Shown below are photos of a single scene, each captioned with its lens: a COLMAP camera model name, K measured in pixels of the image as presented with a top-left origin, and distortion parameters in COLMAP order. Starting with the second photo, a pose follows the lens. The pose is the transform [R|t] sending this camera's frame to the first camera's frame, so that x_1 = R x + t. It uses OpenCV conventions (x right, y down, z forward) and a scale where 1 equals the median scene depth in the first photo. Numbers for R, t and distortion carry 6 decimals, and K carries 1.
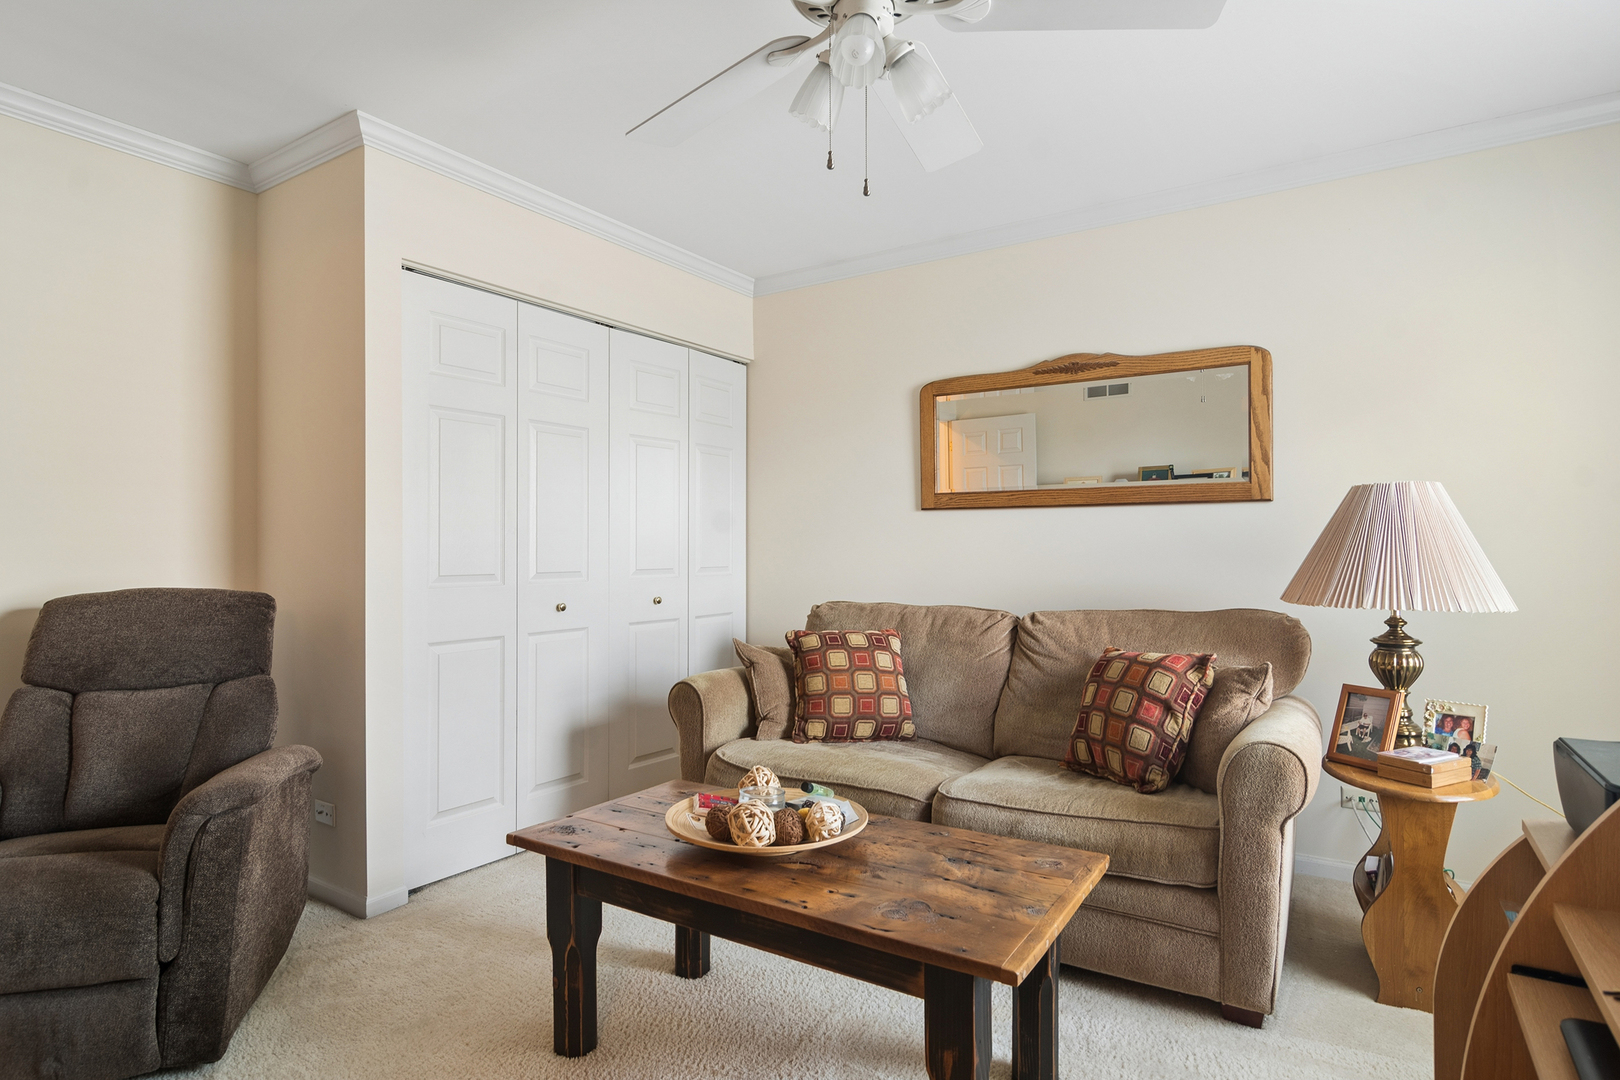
lens RADIAL K [[878.7, 0, 812.9], [0, 878.7, 534.8], [0, 0, 1]] dist [0.003666, -0.000457]
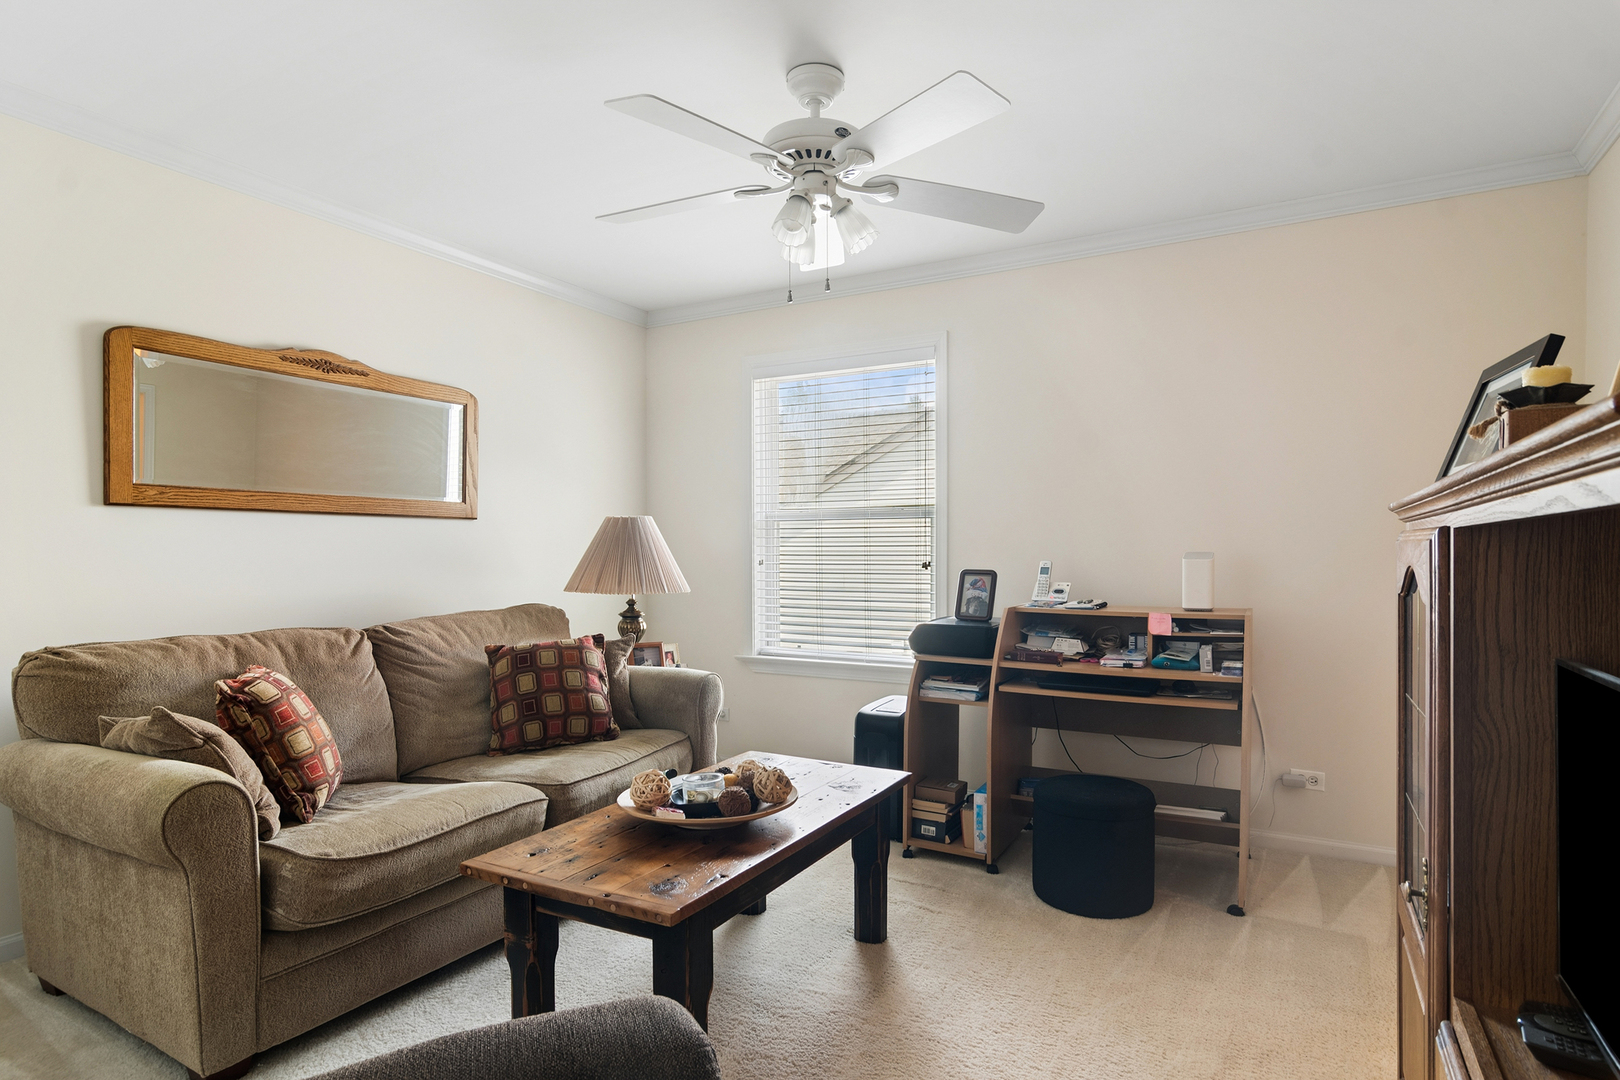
lens RADIAL K [[878.7, 0, 815.3], [0, 878.7, 551.0], [0, 0, 1]] dist [0.003666, -0.000457]
pose [[-0.065934, 0.006593, 0.997802, -0.671457], [-0.007218, 0.999949, -0.007084, 0.010073], [-0.997798, -0.007669, -0.065883, 0.539241]]
